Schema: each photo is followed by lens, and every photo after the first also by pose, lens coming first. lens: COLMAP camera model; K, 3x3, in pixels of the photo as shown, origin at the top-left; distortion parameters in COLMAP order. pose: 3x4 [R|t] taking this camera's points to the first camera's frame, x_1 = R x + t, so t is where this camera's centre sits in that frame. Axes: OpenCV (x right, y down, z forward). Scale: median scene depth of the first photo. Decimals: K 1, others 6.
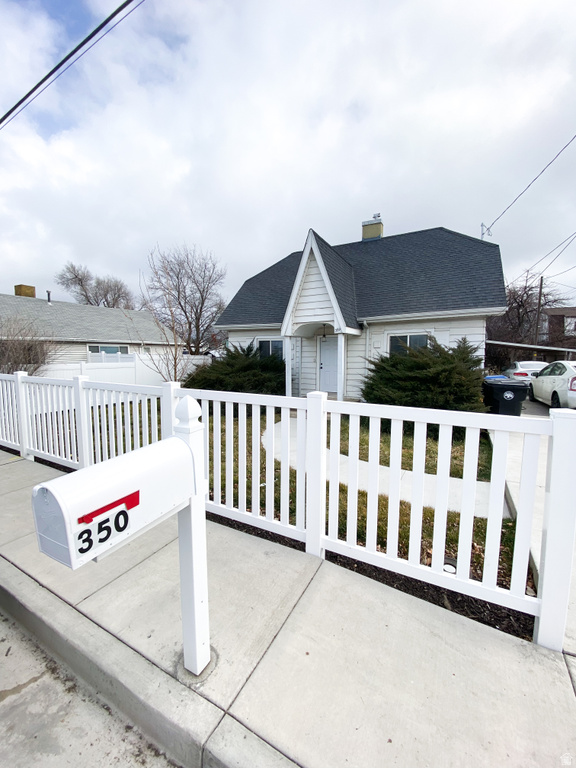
lens RADIAL K [[311.5, 0, 285.3], [0, 311.5, 385.1], [0, 0, 1]] dist [0.015802, -0.017970]
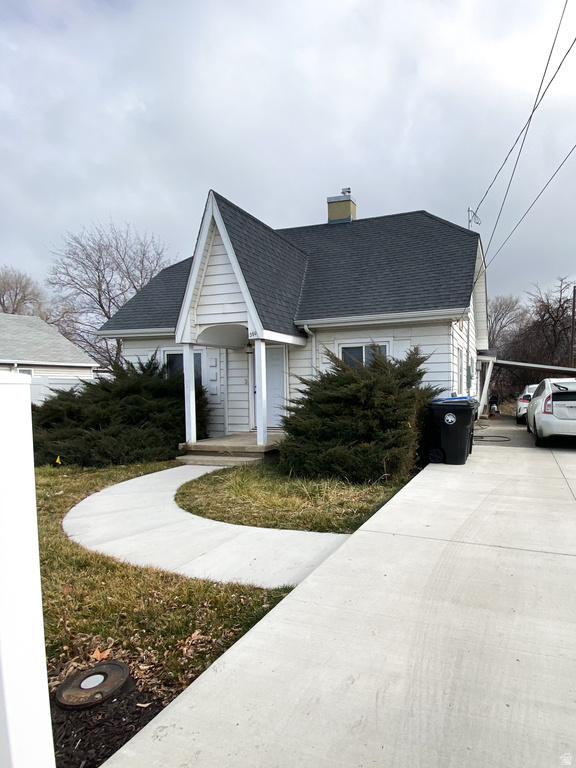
lens RADIAL K [[418.3, 0, 390.8], [0, 418.3, 408.2], [0, 0, 1]] dist [0.032962, -0.024748]
pose [[0.980778, -0.013852, 0.194637, 0.257467], [0.023770, 0.998530, -0.048713, 0.035990], [-0.193676, 0.052403, 0.979665, 0.029822]]
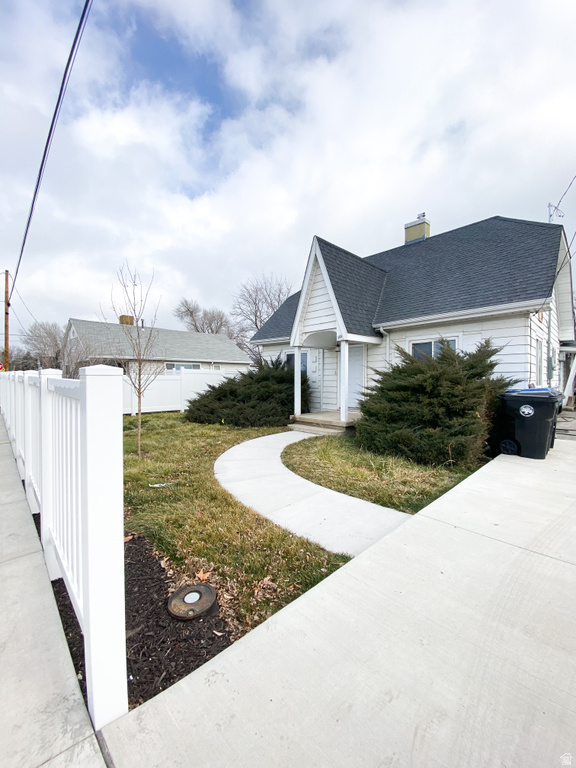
lens RADIAL K [[311.5, 0, 284.1], [0, 311.5, 382.2], [0, 0, 1]] dist [0.015802, -0.017970]
pose [[0.948762, 0.008325, -0.315882, 0.274085], [-0.034154, 0.996498, -0.076321, 0.028207], [0.314141, 0.083199, 0.945724, 0.080633]]
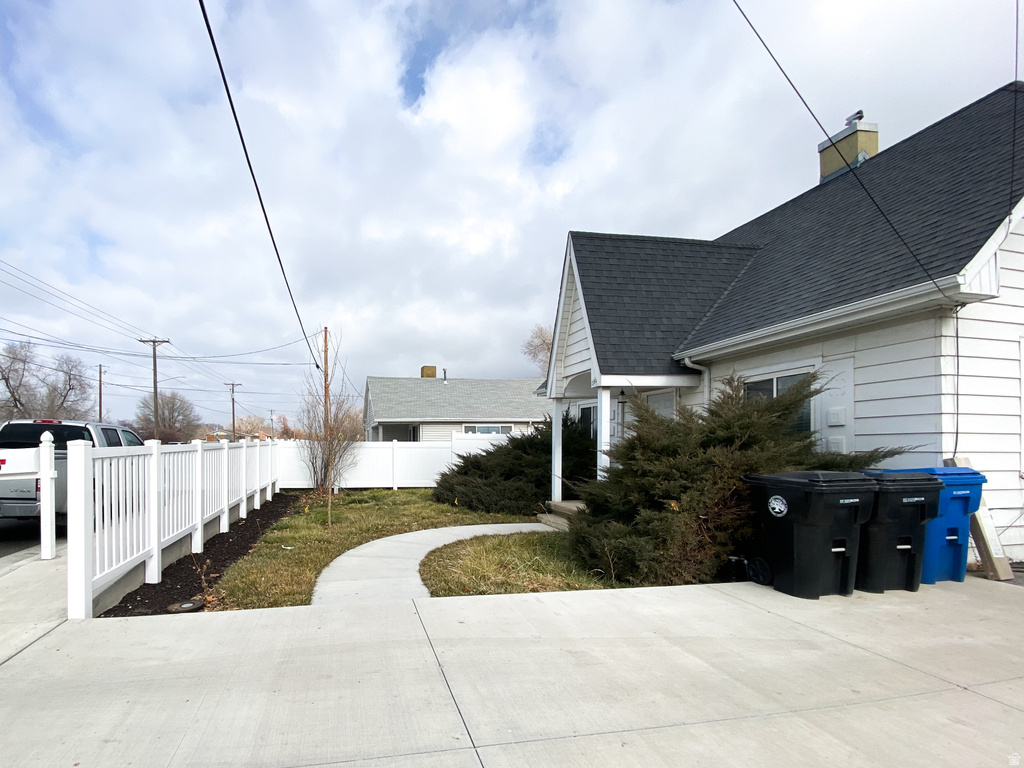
lens RADIAL K [[487.2, 0, 392.6], [0, 487.2, 456.1], [0, 0, 1]] dist [-0.016373, -0.005832]
pose [[0.563742, 0.023410, -0.825619, 0.644670], [-0.083156, 0.996128, -0.028535, 0.018822], [0.821754, 0.084742, 0.563506, 0.162136]]
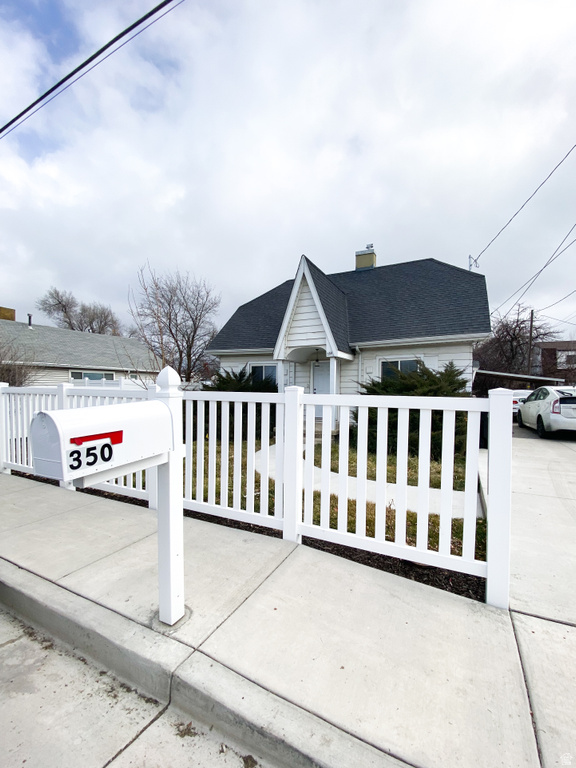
lens RADIAL K [[327.5, 0, 299.3], [0, 327.5, 404.7], [0, 0, 1]] dist [0.005002, -0.006444]
pose [[0.998675, 0.005809, 0.051130, 0.016165], [-0.003244, 0.998738, -0.050109, 0.036116], [-0.051356, 0.049877, 0.997434, -0.032906]]
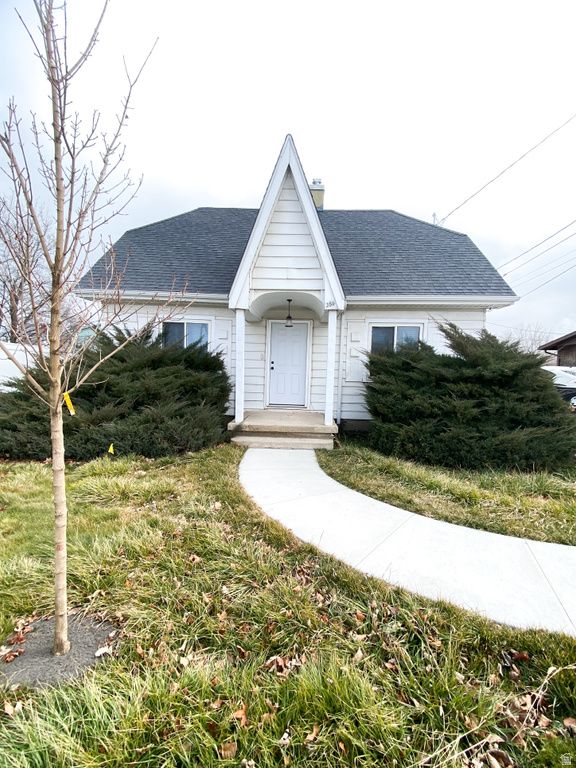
lens RADIAL K [[328.3, 0, 288.9], [0, 328.3, 392.4], [0, 0, 1]] dist [-0.011964, -0.004332]
pose [[0.898759, -0.001716, 0.438439, -0.177130], [0.012793, 0.999669, -0.022312, 0.013165], [-0.438255, 0.025662, 0.898484, 0.402890]]
